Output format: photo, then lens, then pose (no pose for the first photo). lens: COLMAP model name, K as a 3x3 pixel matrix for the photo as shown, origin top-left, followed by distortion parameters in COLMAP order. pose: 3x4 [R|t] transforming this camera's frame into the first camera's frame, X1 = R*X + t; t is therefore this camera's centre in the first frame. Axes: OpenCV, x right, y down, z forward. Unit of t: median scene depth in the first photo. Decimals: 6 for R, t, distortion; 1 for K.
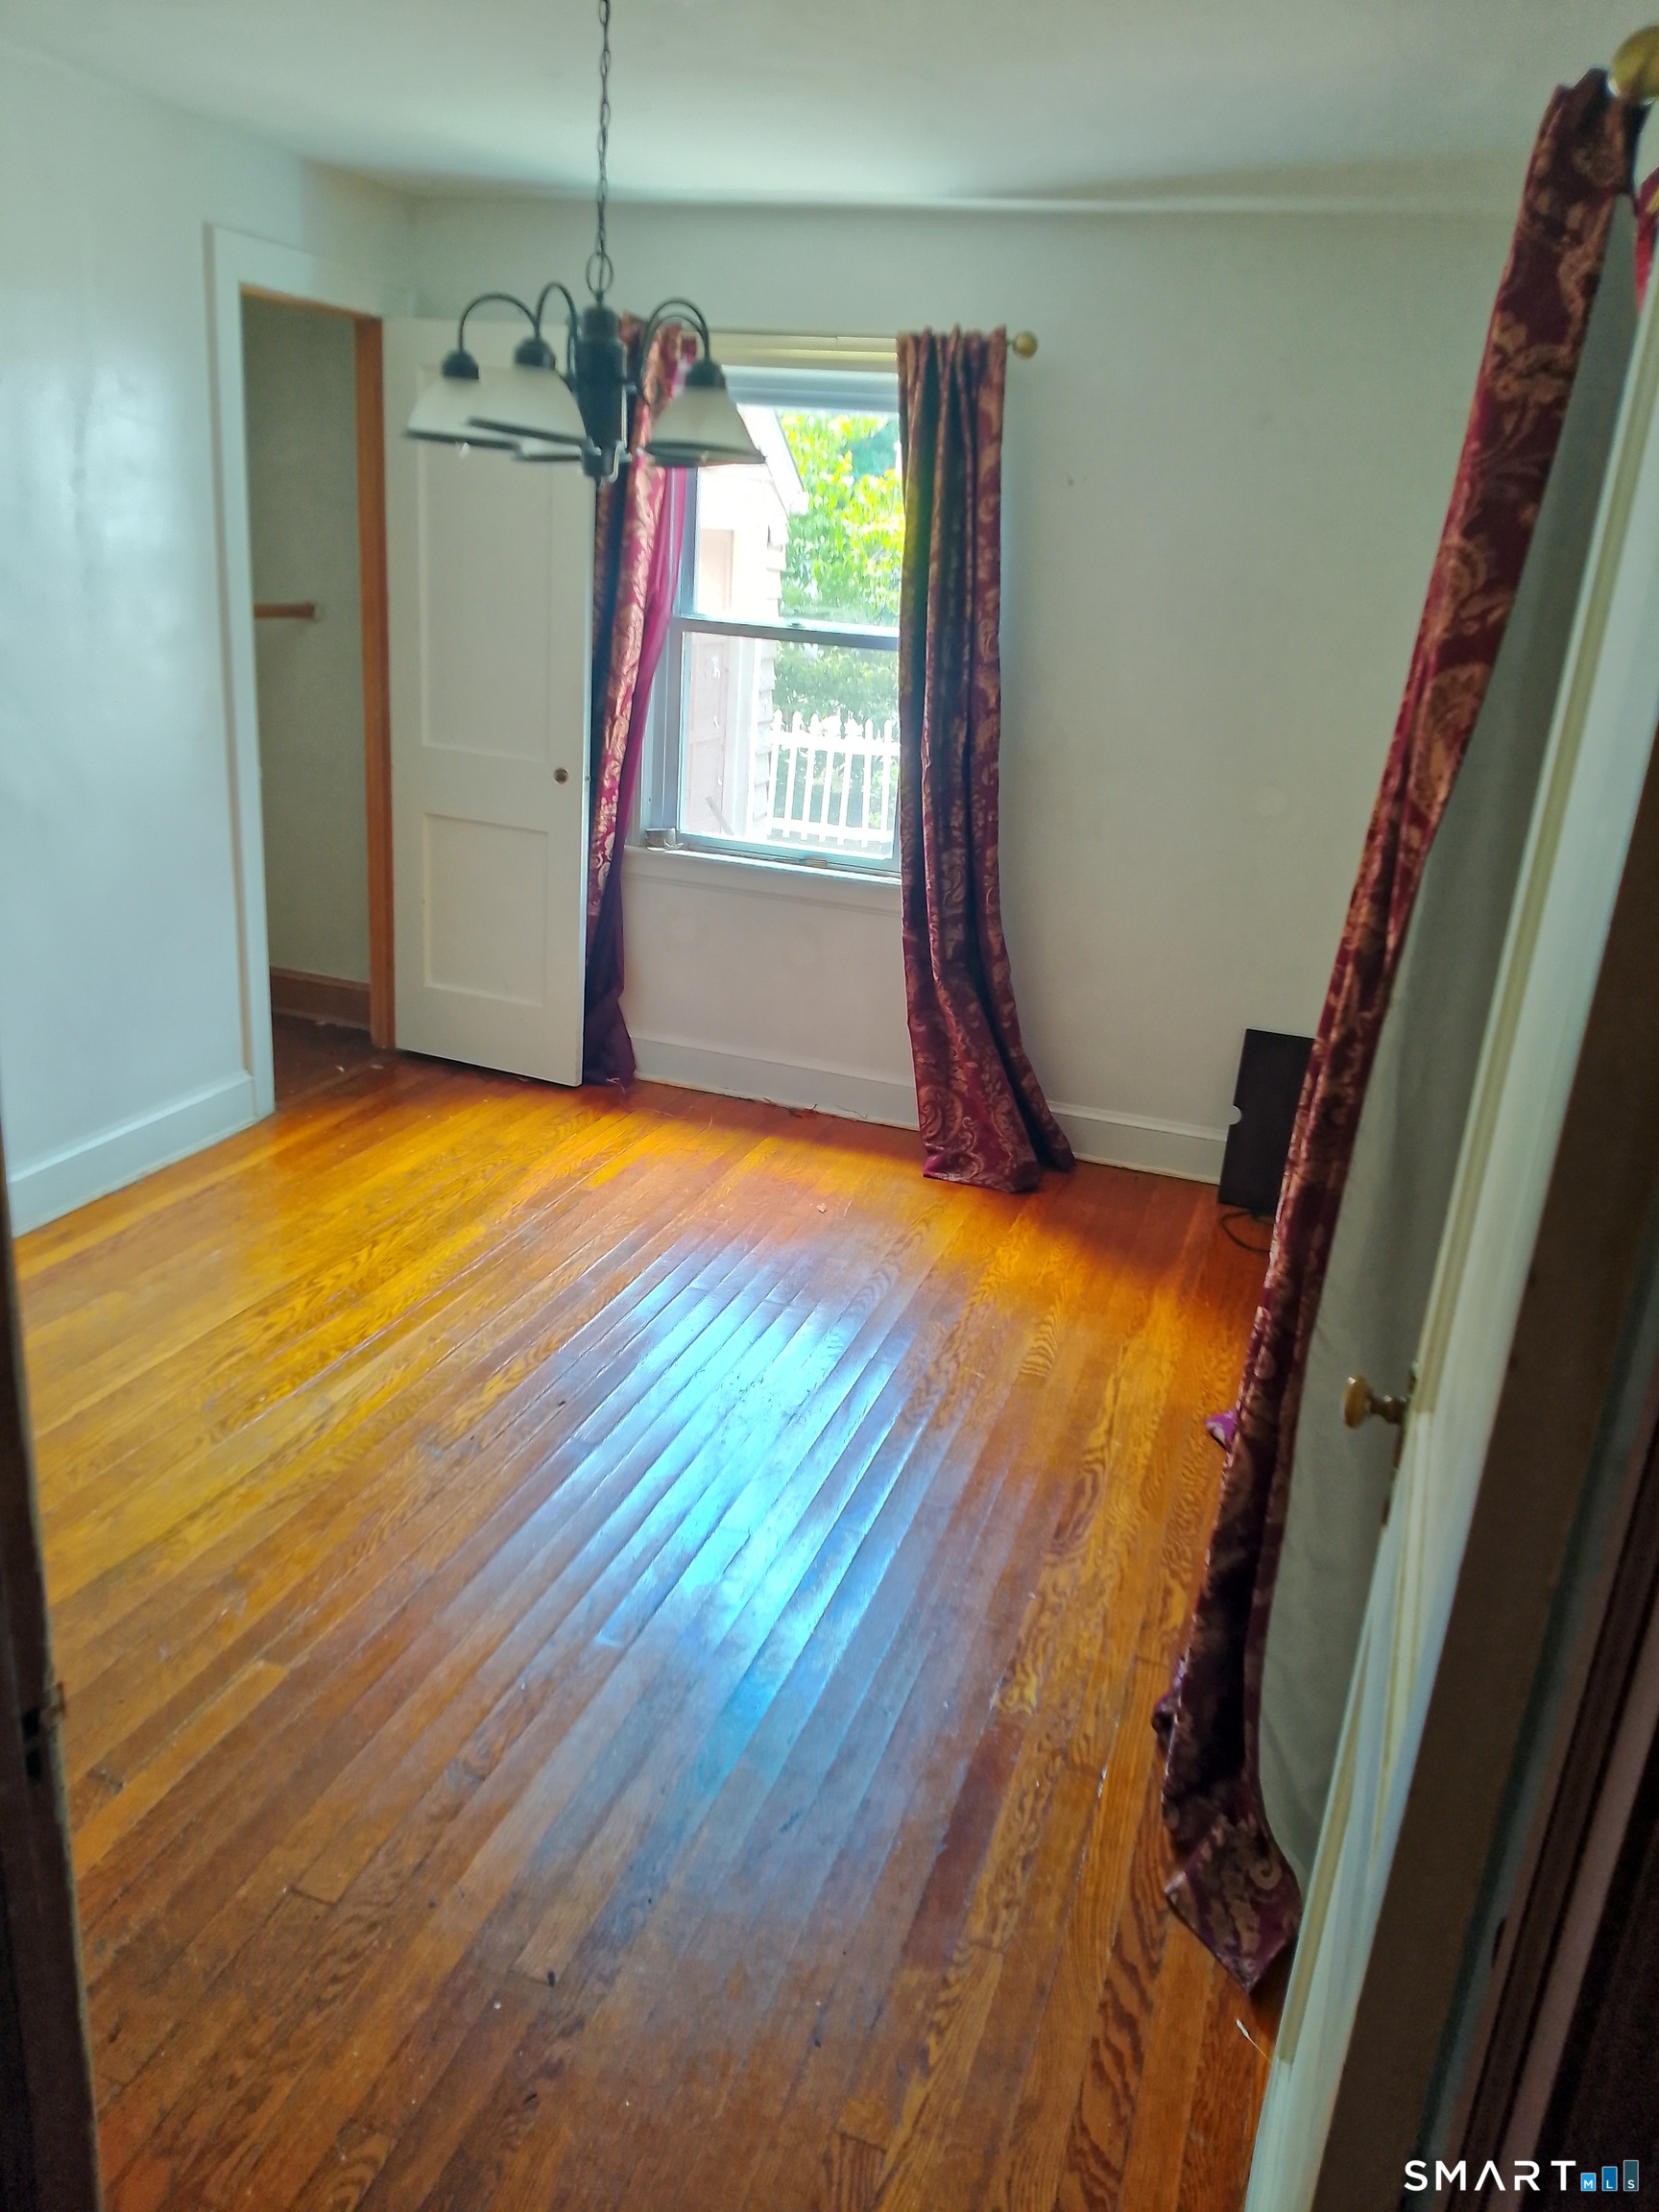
lens RADIAL K [[1644.3, 0, 808.0], [0, 1644.3, 1119.4], [0, 0, 1]] dist [0.088299, -0.141222]
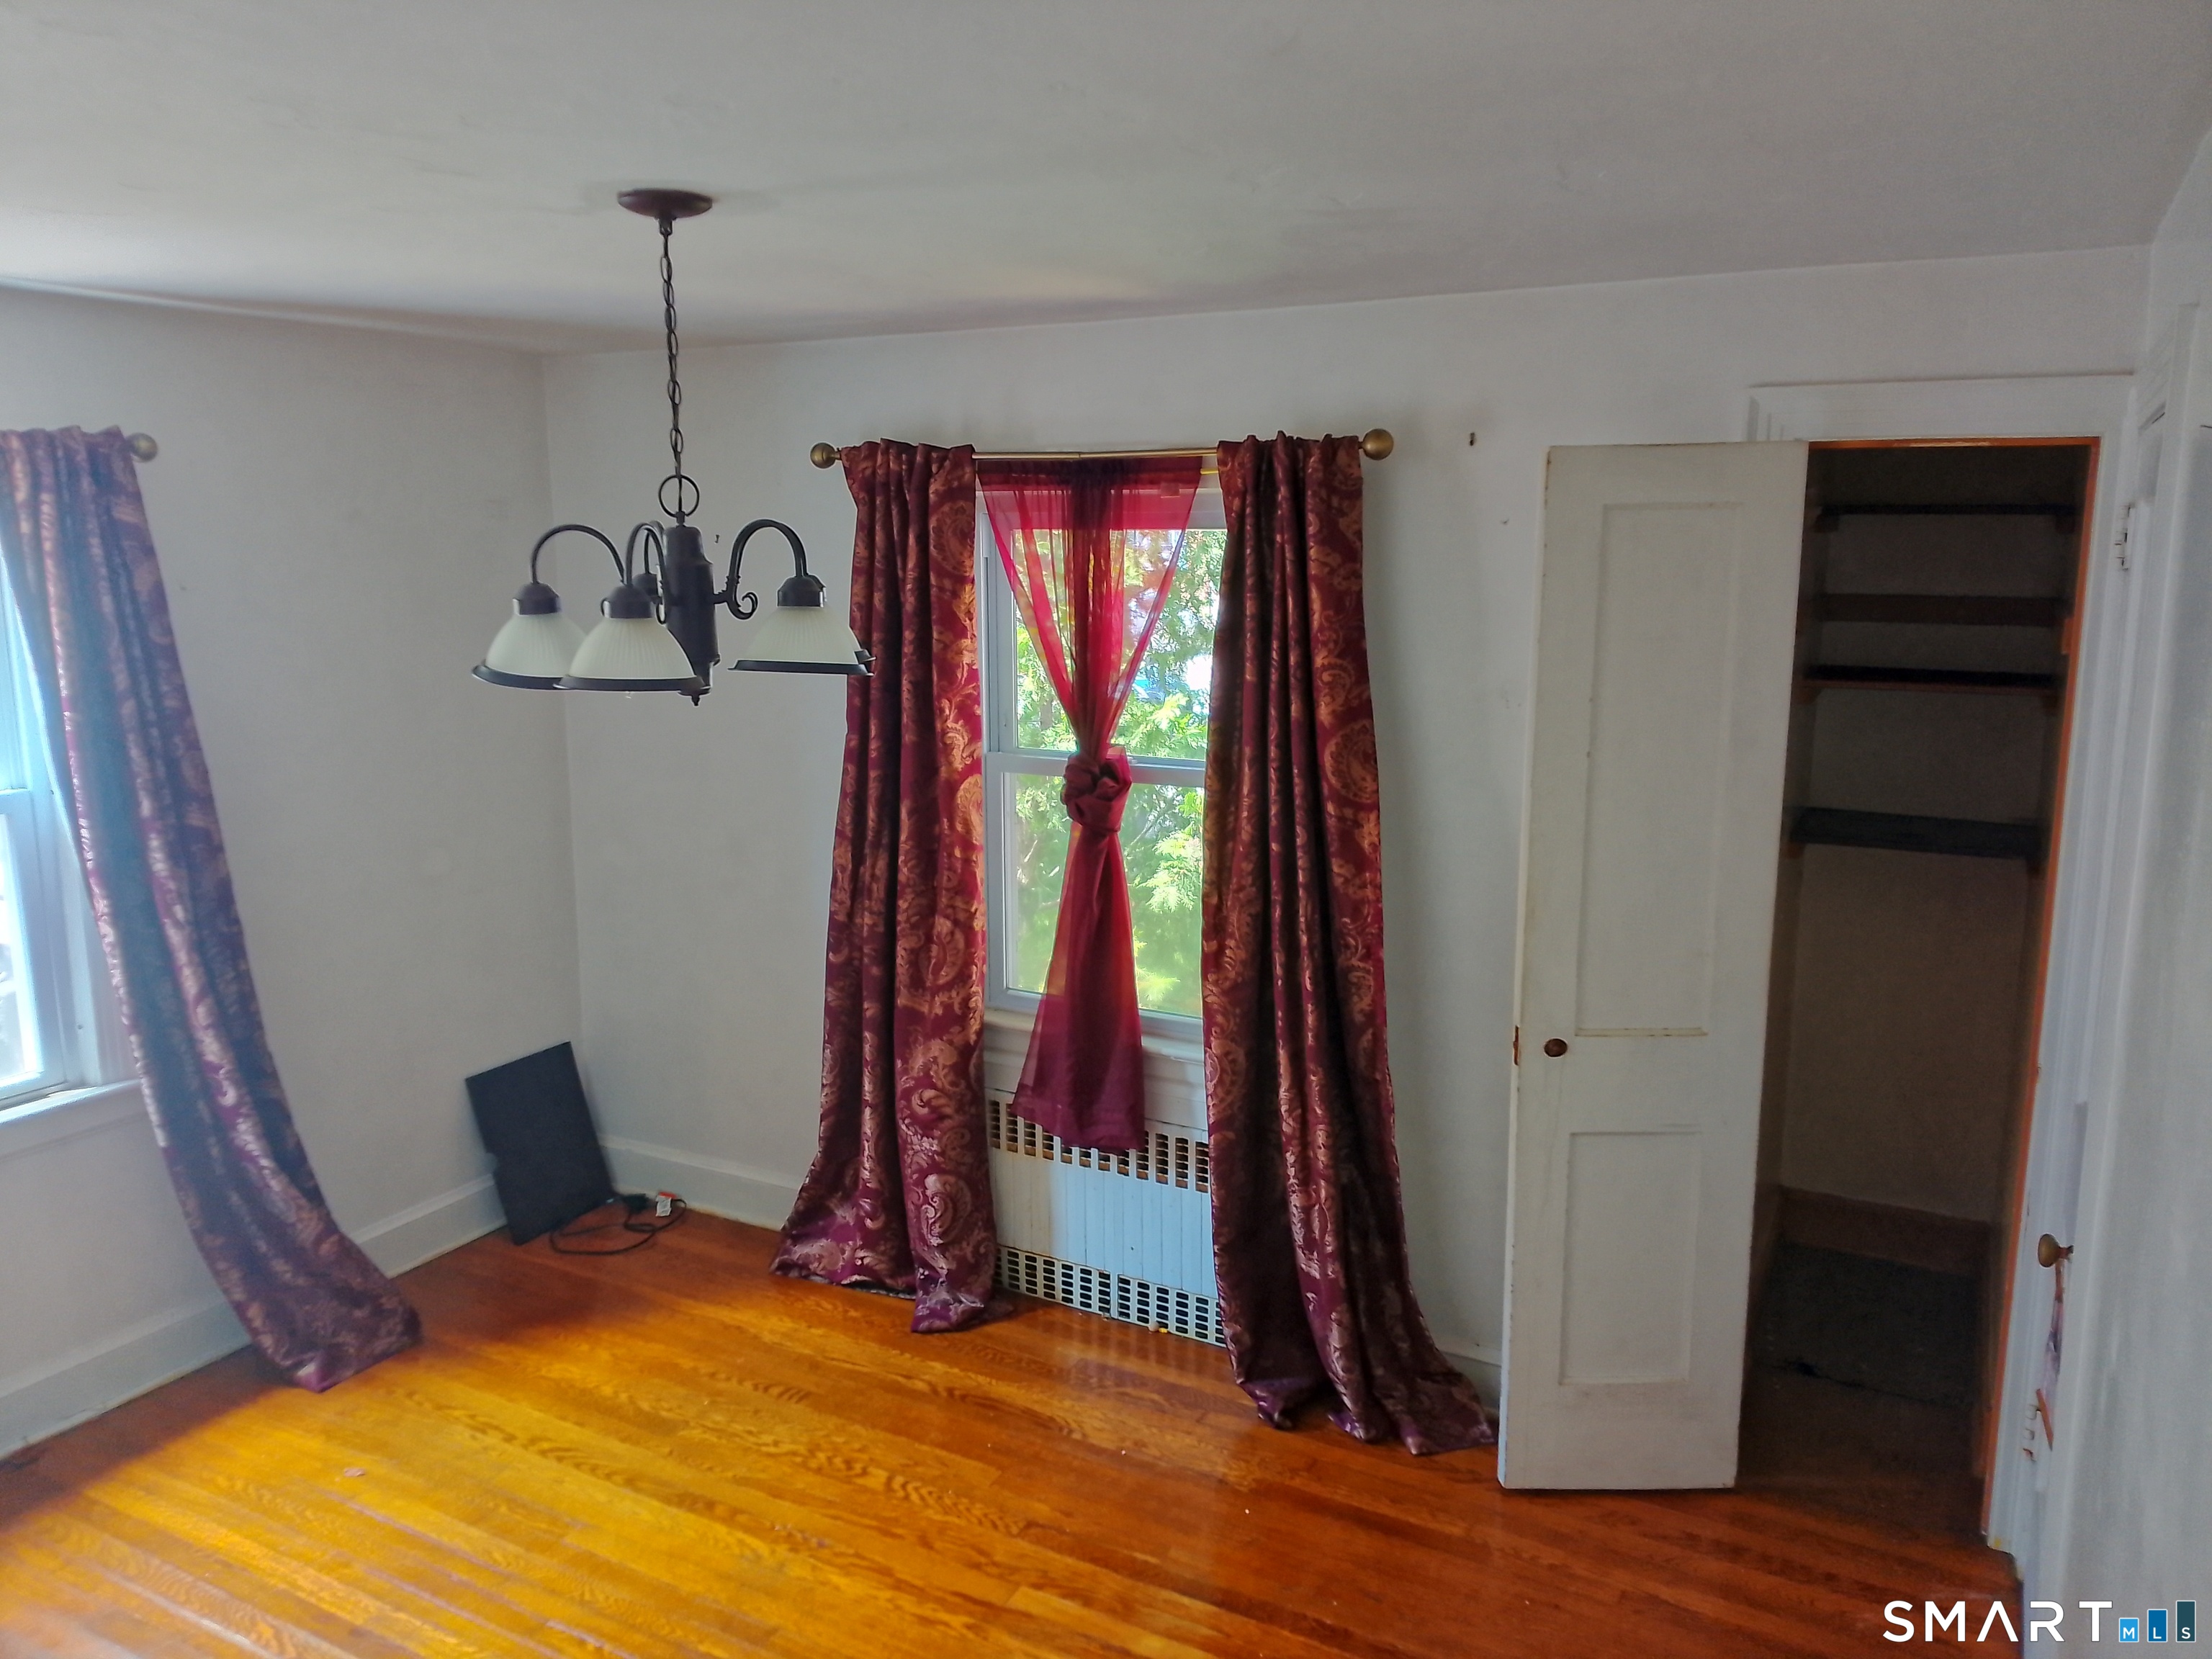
lens RADIAL K [[1644.3, 0, 1086.7], [0, 1644.3, 836.5], [0, 0, 1]] dist [0.088299, -0.141222]
pose [[0.142208, -0.248825, 0.958052, -0.897019], [0.339464, 0.921450, 0.188930, -0.369217], [-0.929807, 0.298356, 0.215505, 0.554423]]
